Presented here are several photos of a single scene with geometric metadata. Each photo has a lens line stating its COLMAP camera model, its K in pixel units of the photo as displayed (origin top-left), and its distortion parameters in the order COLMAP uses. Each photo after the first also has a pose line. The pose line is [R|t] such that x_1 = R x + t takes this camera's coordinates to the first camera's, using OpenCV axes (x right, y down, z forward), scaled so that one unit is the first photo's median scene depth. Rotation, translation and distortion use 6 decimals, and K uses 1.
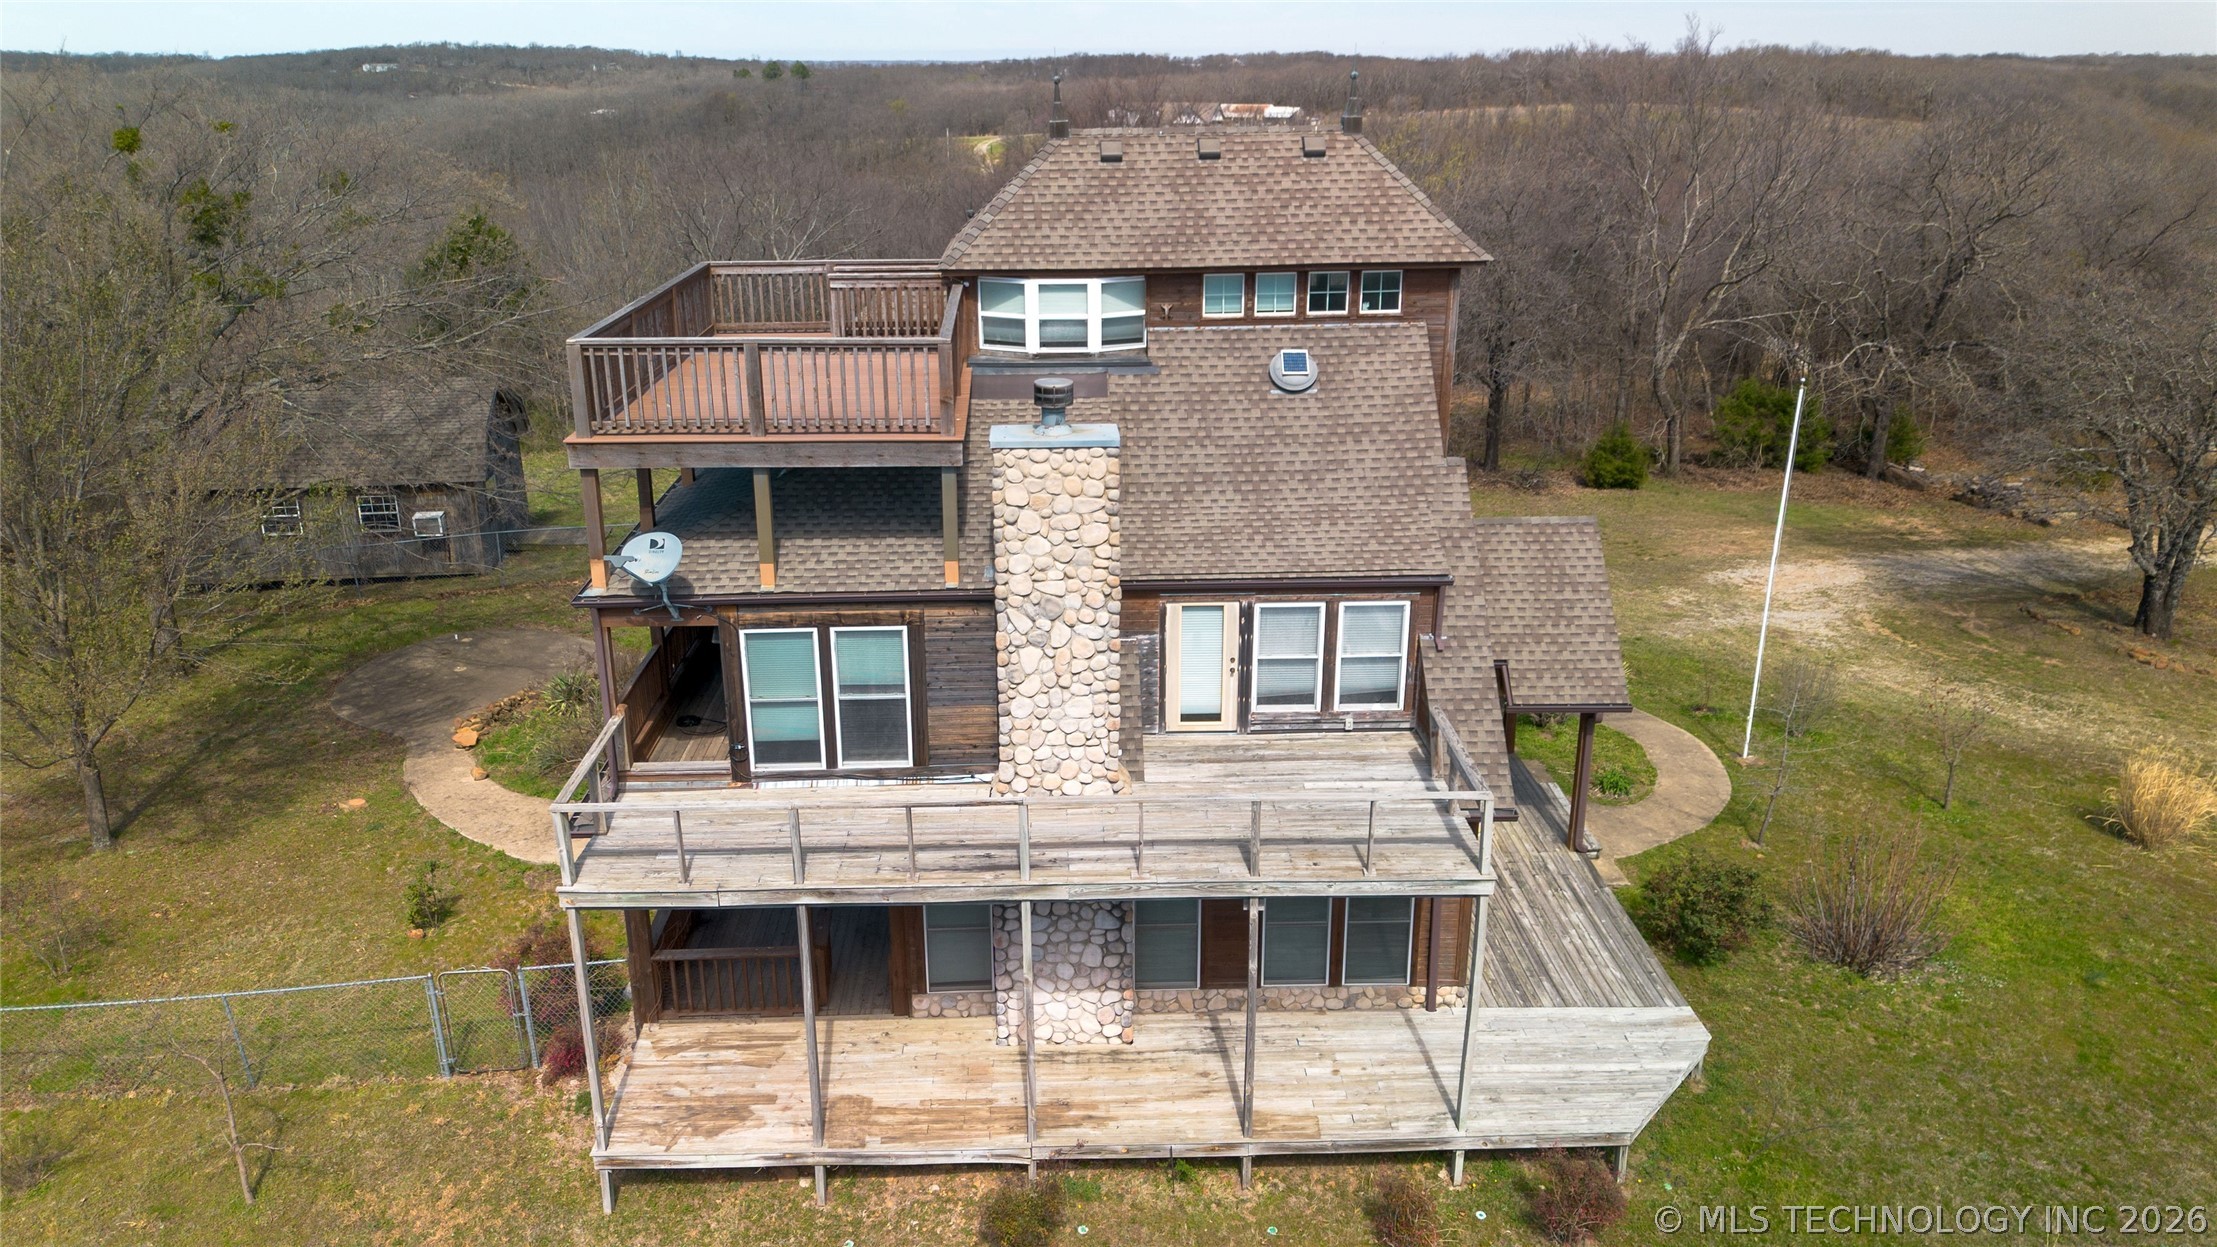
lens RADIAL K [[1578.3, 0, 1097.4], [0, 1578.3, 655.0], [0, 0, 1]] dist [0.009833, -0.000197]
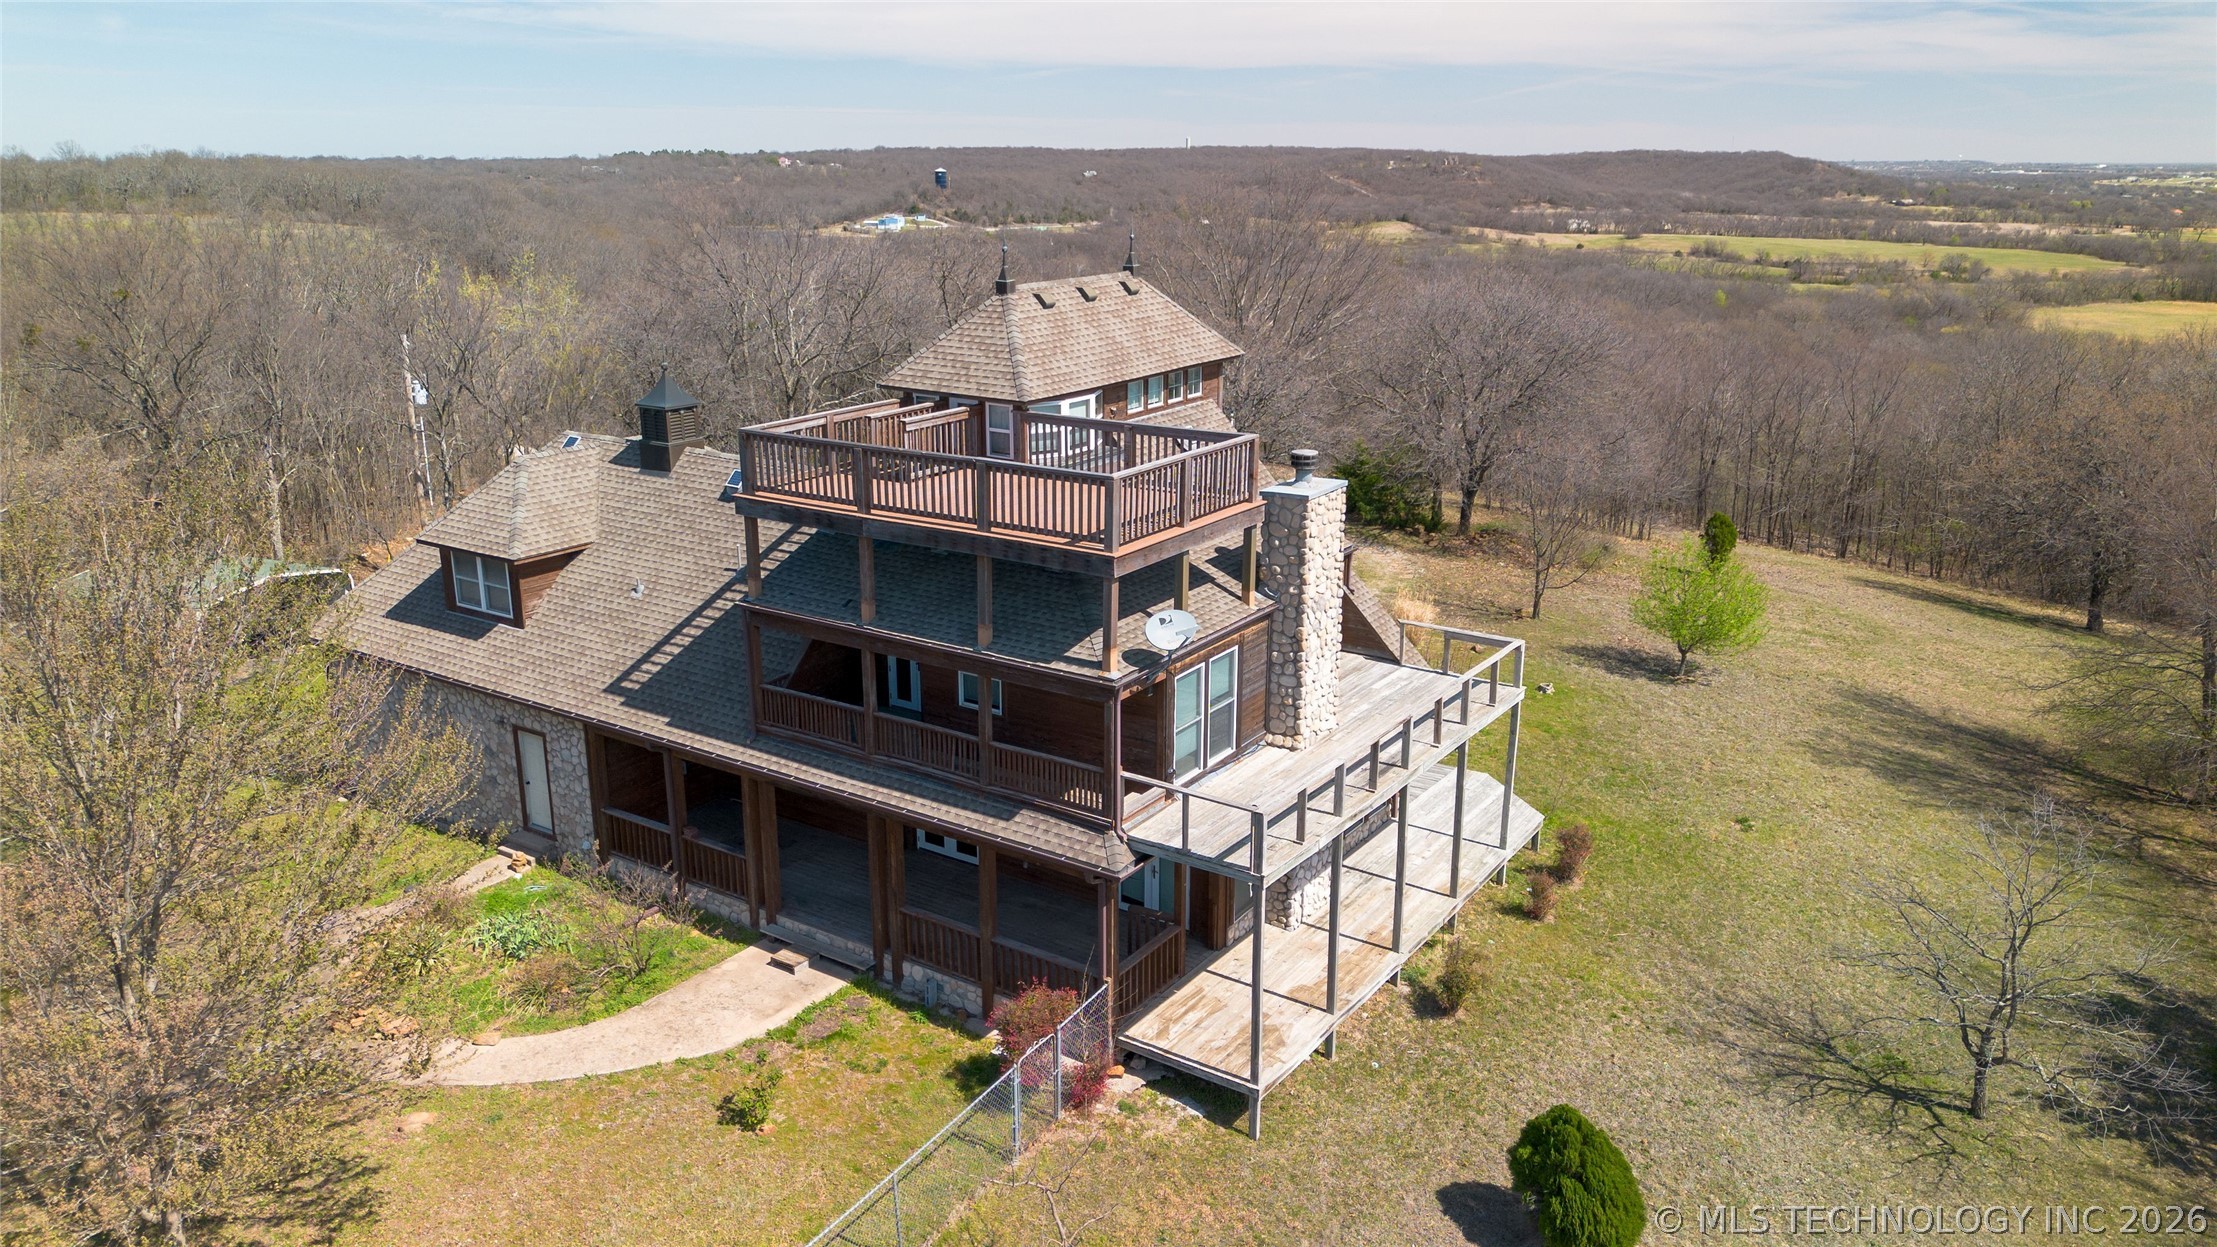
lens RADIAL K [[1558.1, 0, 1116.6], [0, 1558.1, 616.5], [0, 0, 1]] dist [0.011304, -0.002855]
pose [[0.586304, -0.223135, 0.778754, -1.015292], [0.281347, 0.957565, 0.062550, -0.129006], [-0.759665, 0.182427, 0.624203, 0.183988]]
